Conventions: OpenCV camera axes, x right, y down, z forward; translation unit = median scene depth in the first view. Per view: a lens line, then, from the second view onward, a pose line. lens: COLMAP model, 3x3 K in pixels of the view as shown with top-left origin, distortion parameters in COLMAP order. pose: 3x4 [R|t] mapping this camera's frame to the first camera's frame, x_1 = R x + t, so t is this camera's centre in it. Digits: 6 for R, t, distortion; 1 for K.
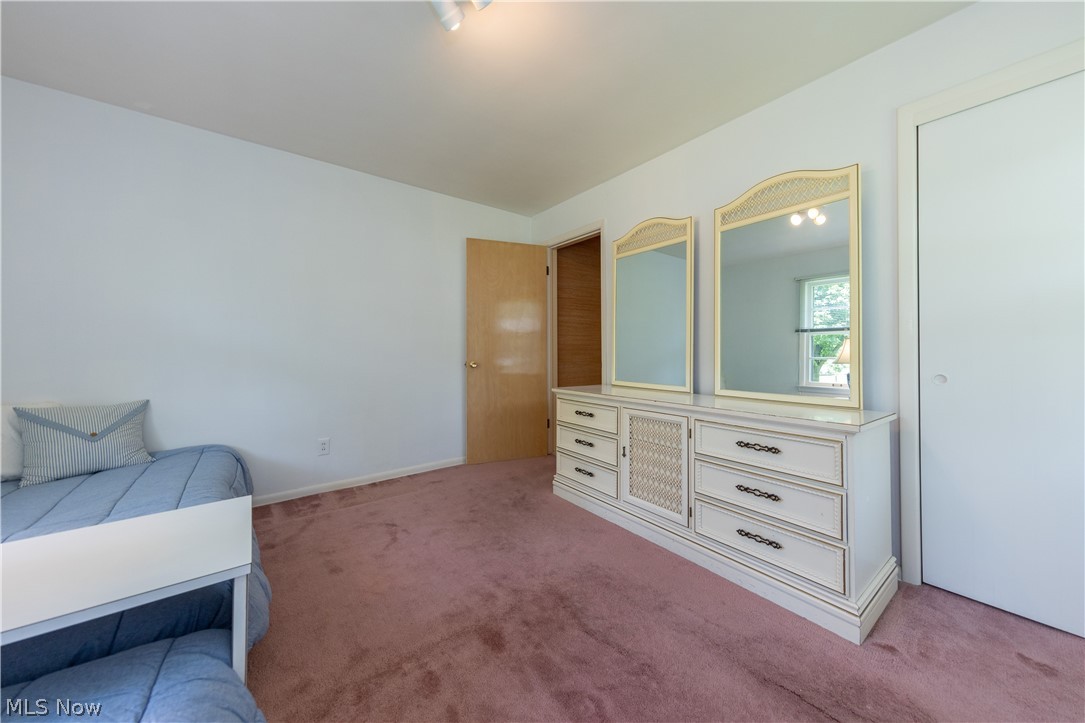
lens RADIAL K [[375.9, 0, 545.1], [0, 375.9, 346.9], [0, 0, 1]] dist [0.000157, -0.000005]
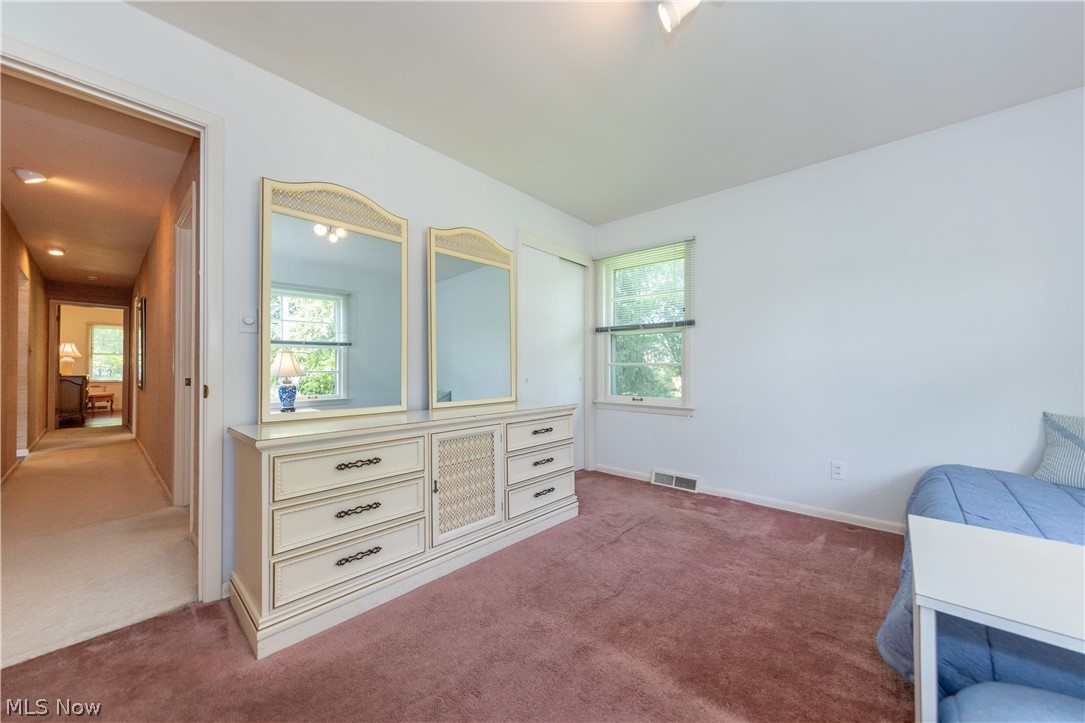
lens RADIAL K [[405.2, 0, 542.5], [0, 405.2, 361.5], [0, 0, 1]] dist [0.000609, 0.000072]
pose [[-0.193834, 0.009276, 0.980990, -0.706165], [-0.014270, 0.999823, -0.012274, 0.010695], [-0.980930, -0.016378, -0.193668, 0.936456]]
